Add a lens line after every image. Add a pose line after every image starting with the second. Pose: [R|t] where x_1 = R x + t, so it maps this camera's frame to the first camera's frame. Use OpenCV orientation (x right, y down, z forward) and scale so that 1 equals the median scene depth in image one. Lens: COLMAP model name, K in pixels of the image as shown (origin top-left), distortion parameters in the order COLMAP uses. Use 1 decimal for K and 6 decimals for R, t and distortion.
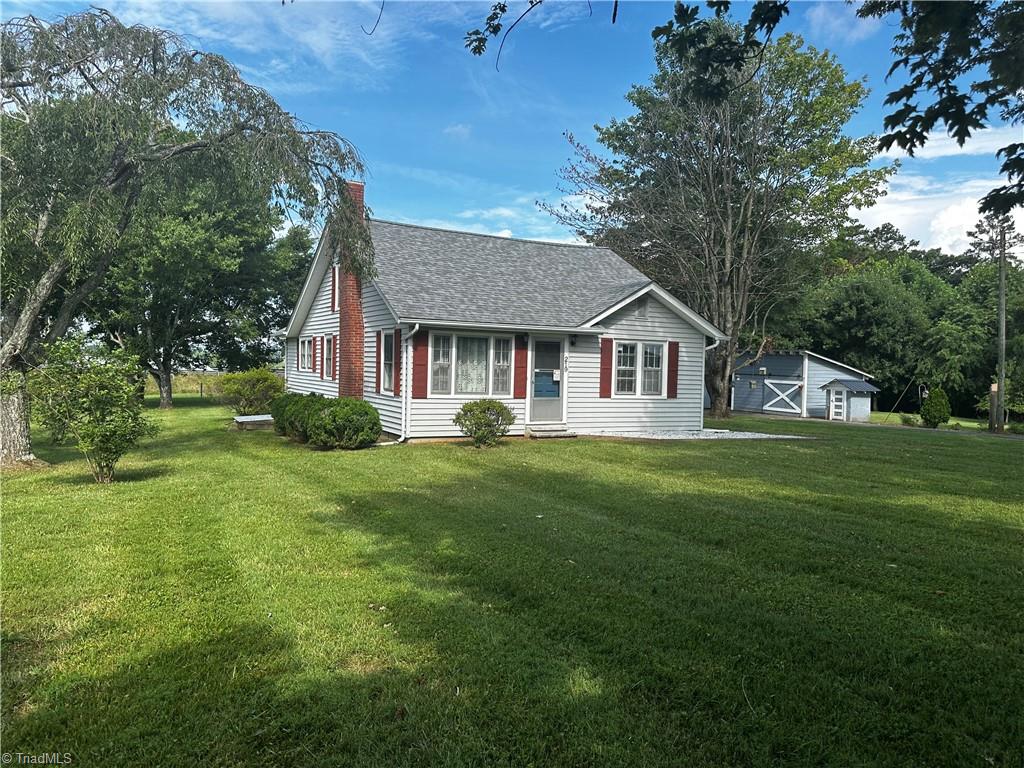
lens RADIAL K [[716.9, 0, 511.1], [0, 716.9, 382.0], [0, 0, 1]] dist [-0.003031, -0.000580]
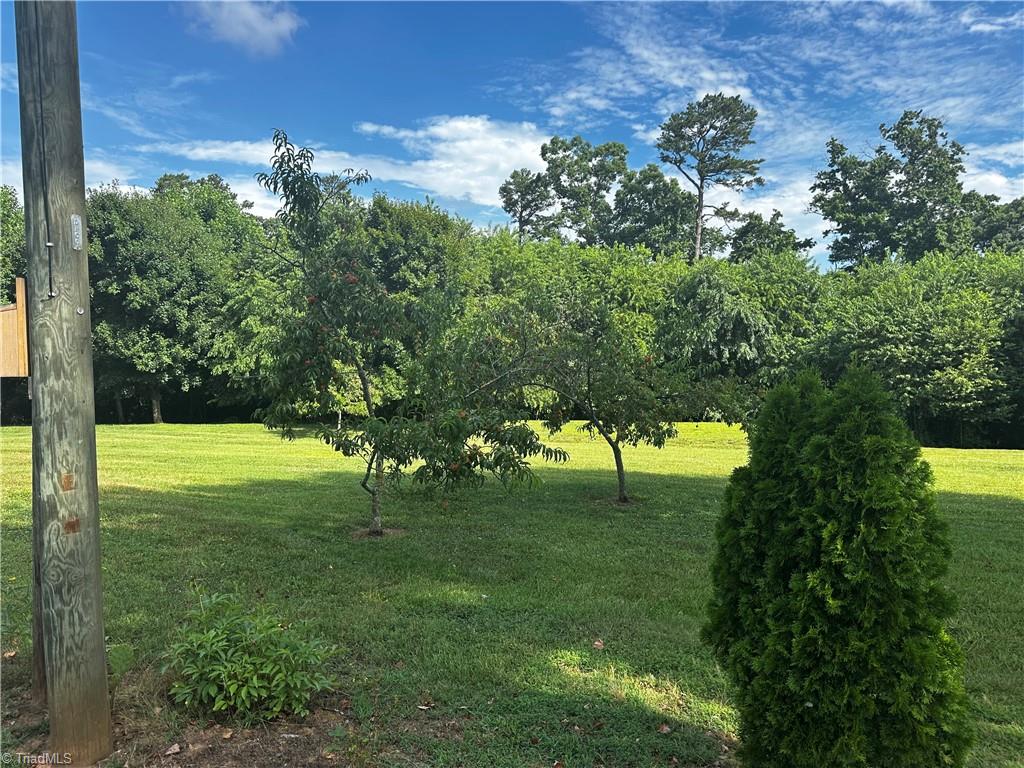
lens RADIAL K [[716.9, 0, 511.6], [0, 716.9, 383.3], [0, 0, 1]] dist [-0.003031, -0.000580]
pose [[0.681767, -0.046382, 0.730098, 0.291788], [0.038527, 0.998880, 0.027480, 0.003207], [-0.730554, 0.009393, 0.682790, 0.396368]]
